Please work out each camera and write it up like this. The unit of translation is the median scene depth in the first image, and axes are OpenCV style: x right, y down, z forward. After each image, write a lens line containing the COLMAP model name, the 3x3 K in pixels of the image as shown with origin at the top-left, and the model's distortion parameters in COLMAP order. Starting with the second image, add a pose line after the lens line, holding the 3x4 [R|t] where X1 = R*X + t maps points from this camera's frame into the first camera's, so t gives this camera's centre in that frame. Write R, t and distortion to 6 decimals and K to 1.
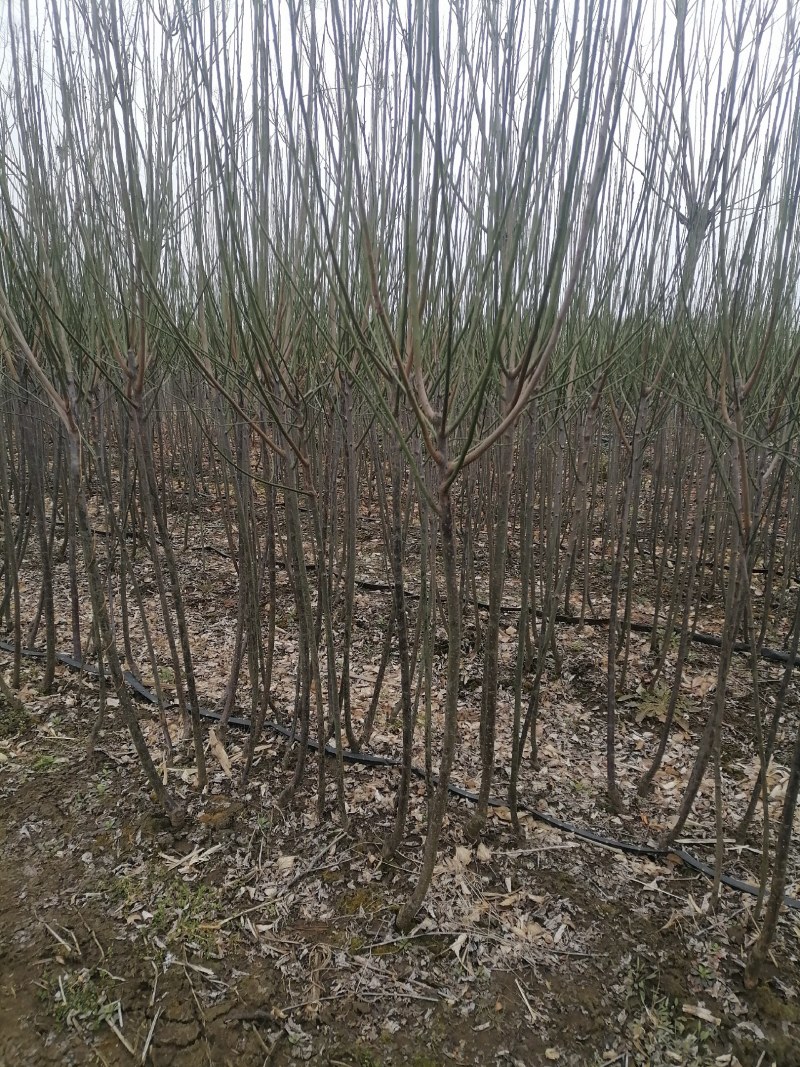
lens RADIAL K [[748.6, 0, 400.0], [0, 748.6, 533.5], [0, 0, 1]] dist [-0.000924, -0.010561]
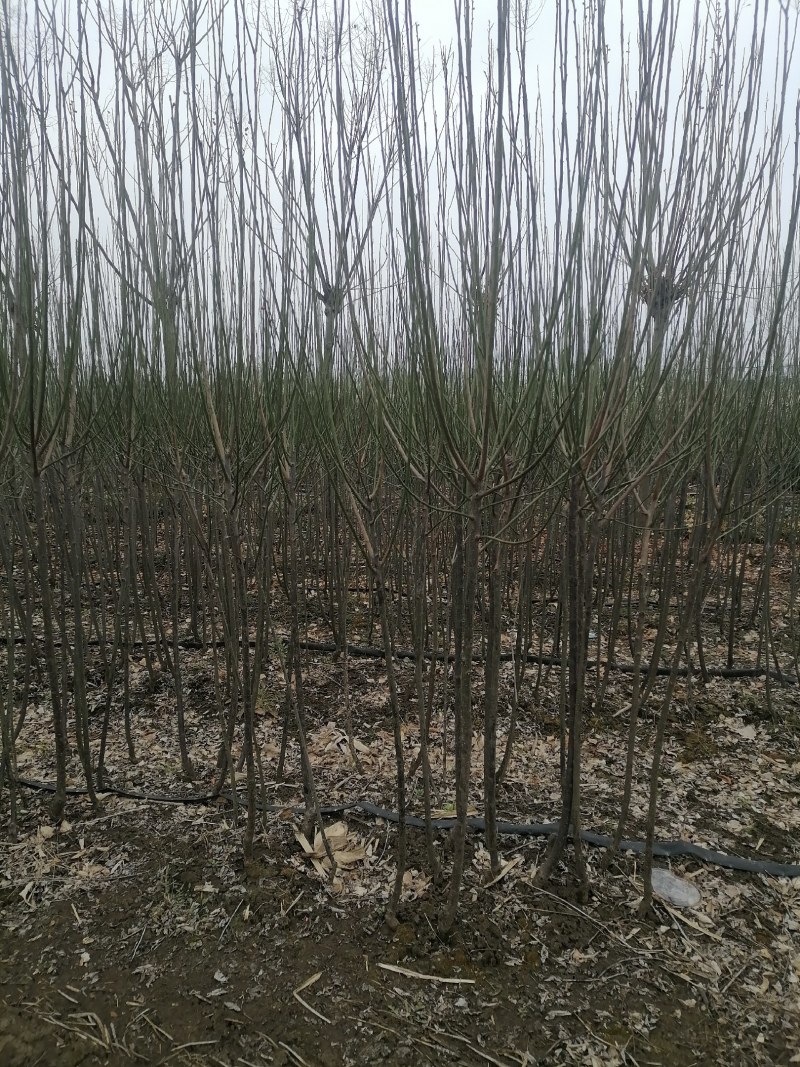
lens RADIAL K [[748.6, 0, 400.0], [0, 748.6, 533.5], [0, 0, 1]] dist [-0.000924, -0.010561]
pose [[0.929876, -0.077209, 0.359679, 0.228963], [0.102061, 0.993491, -0.050595, 0.067234], [-0.353431, 0.083756, 0.931703, -0.402542]]
